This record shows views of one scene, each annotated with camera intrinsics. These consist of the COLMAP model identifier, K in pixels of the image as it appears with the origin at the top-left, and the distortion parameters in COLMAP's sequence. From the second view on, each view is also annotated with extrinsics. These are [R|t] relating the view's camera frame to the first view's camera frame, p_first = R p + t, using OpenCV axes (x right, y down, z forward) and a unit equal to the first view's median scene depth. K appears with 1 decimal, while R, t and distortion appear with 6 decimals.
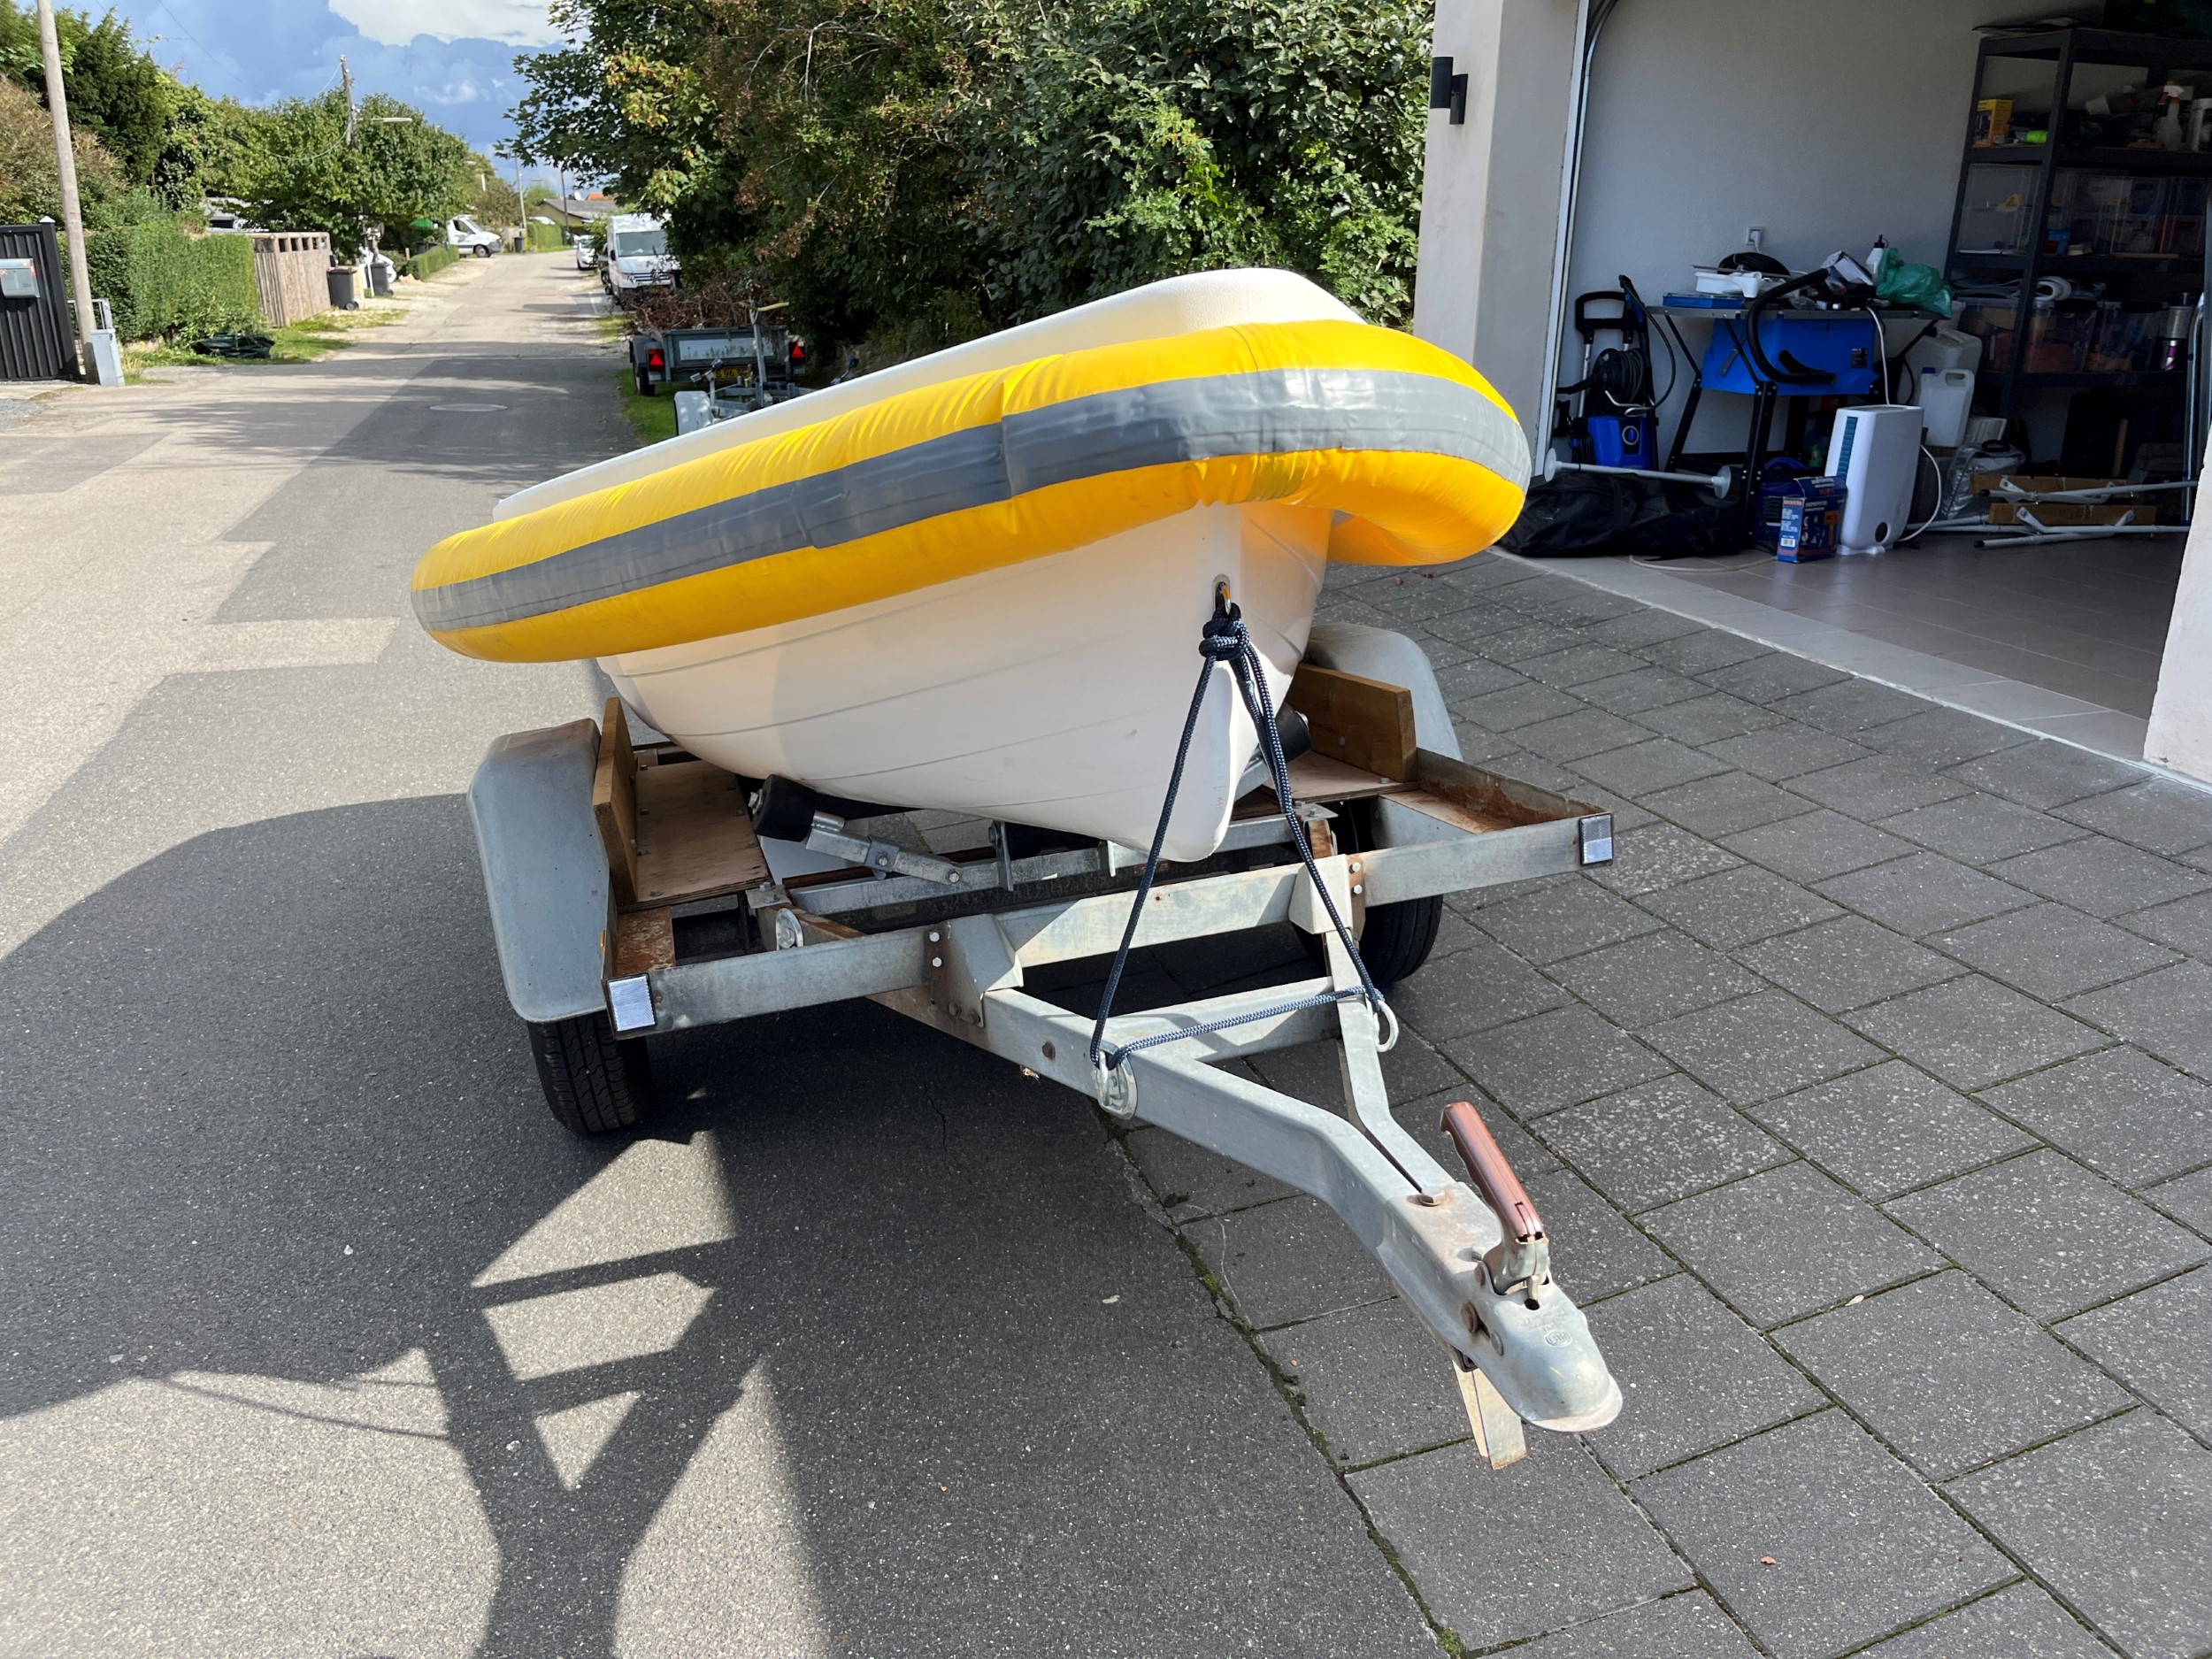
lens RADIAL K [[1663.4, 0, 1106.0], [0, 1663.4, 829.5], [0, 0, 1]] dist [0.031672, -0.067474]
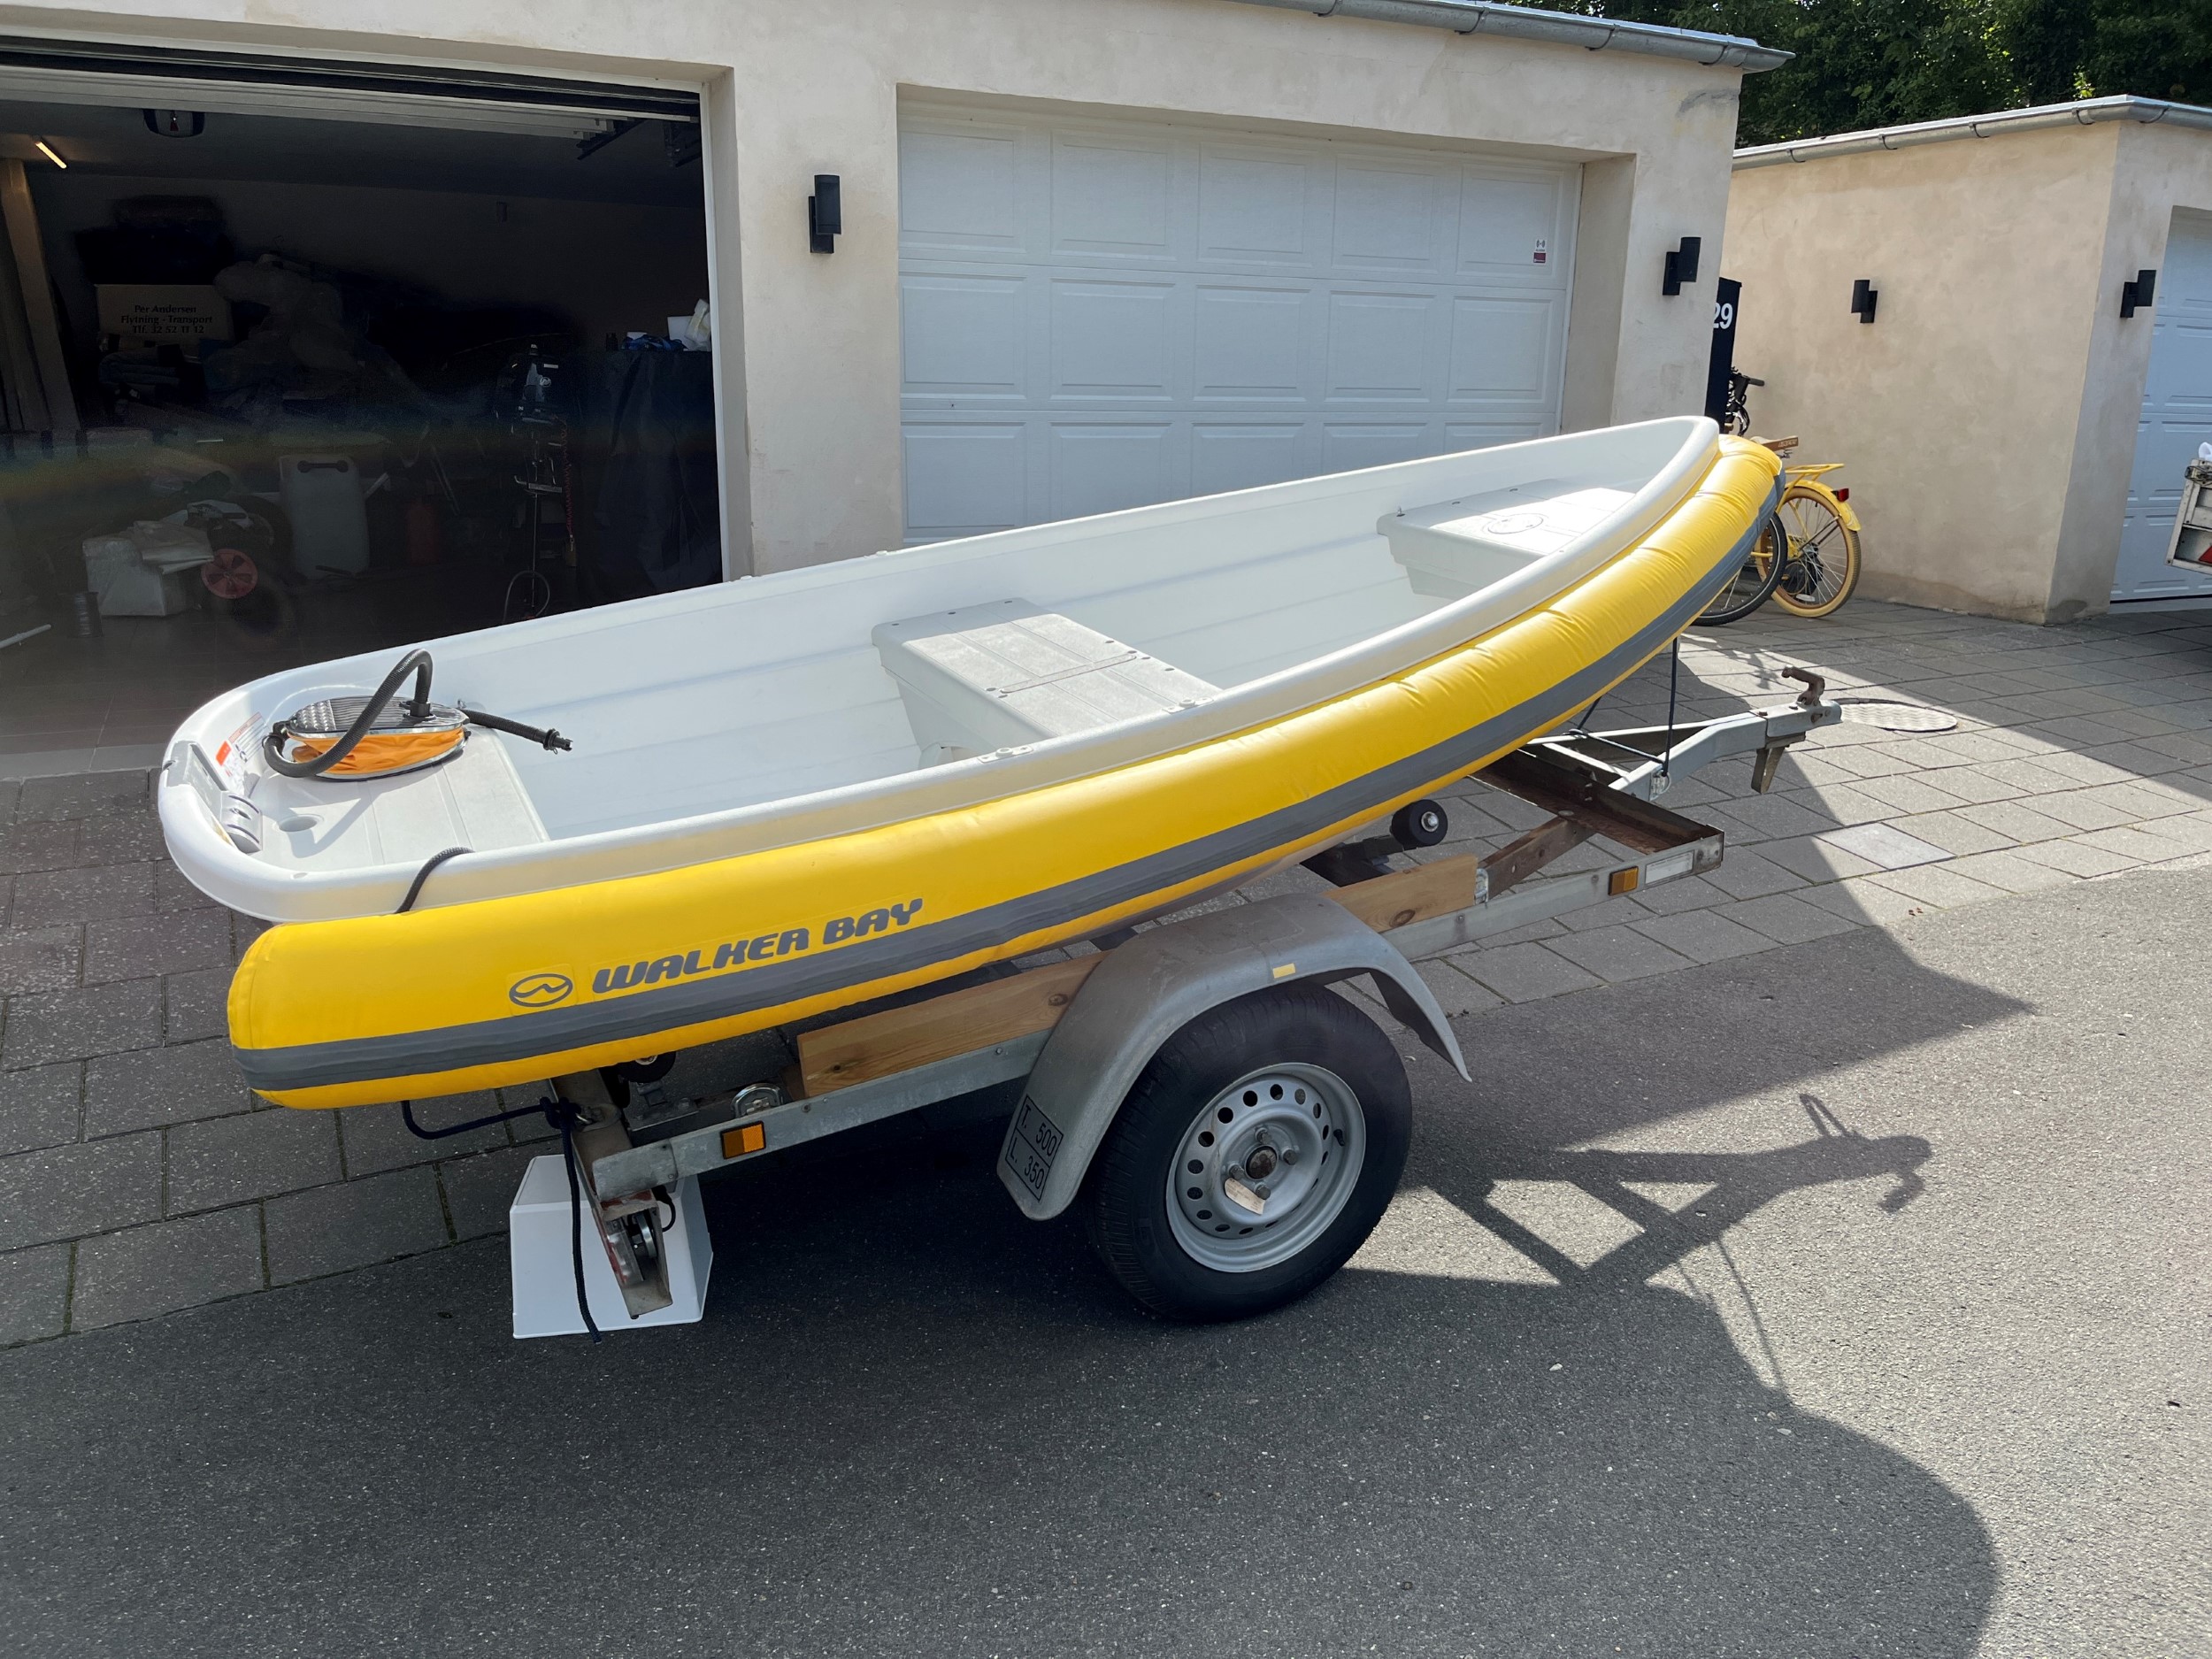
lens RADIAL K [[1663.4, 0, 1106.0], [0, 1663.4, 829.5], [0, 0, 1]] dist [0.031672, -0.067474]
pose [[-0.164019, -0.258008, 0.952118, -1.469890], [0.301942, 0.905733, 0.297453, -0.498792], [-0.939111, 0.336273, -0.070654, 1.373369]]
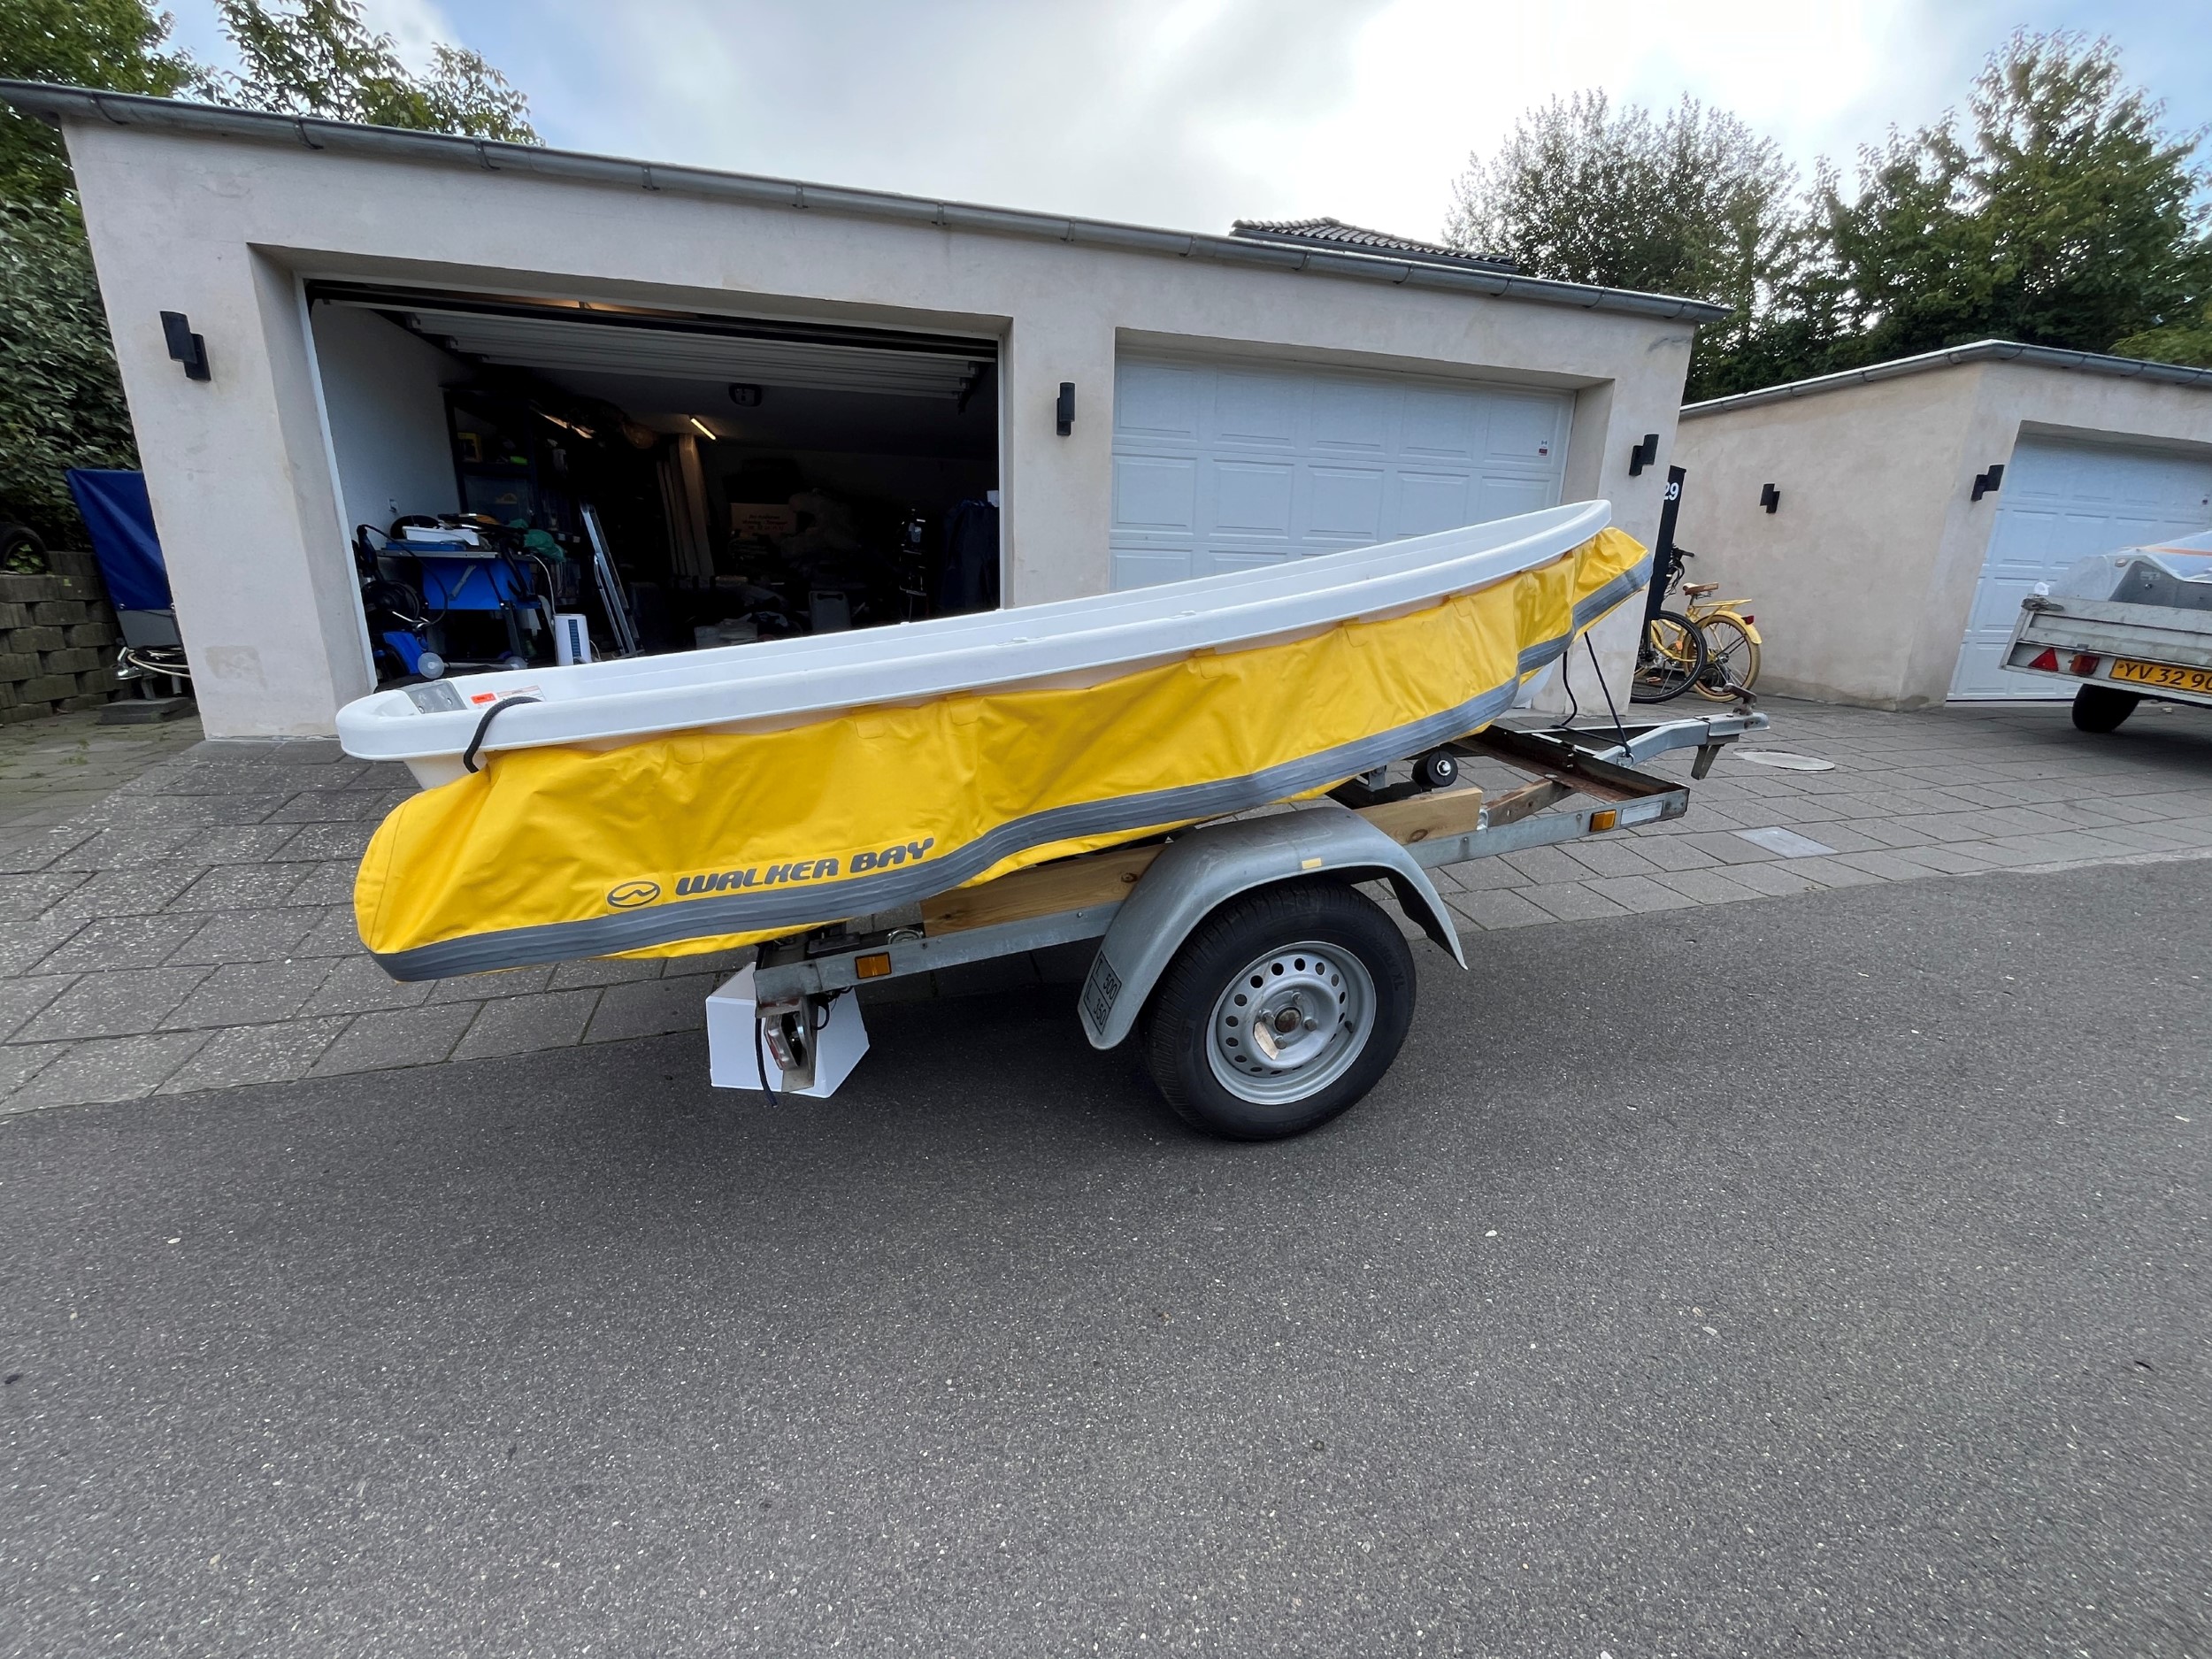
lens RADIAL K [[878.8, 0, 1106.0], [0, 878.8, 829.5], [0, 0, 1]] dist [-0.009132, 0.000135]
pose [[0.037826, -0.261882, 0.964358, -1.132100], [0.299687, 0.923601, 0.239059, -0.289591], [-0.953287, 0.279963, 0.113419, 1.252667]]
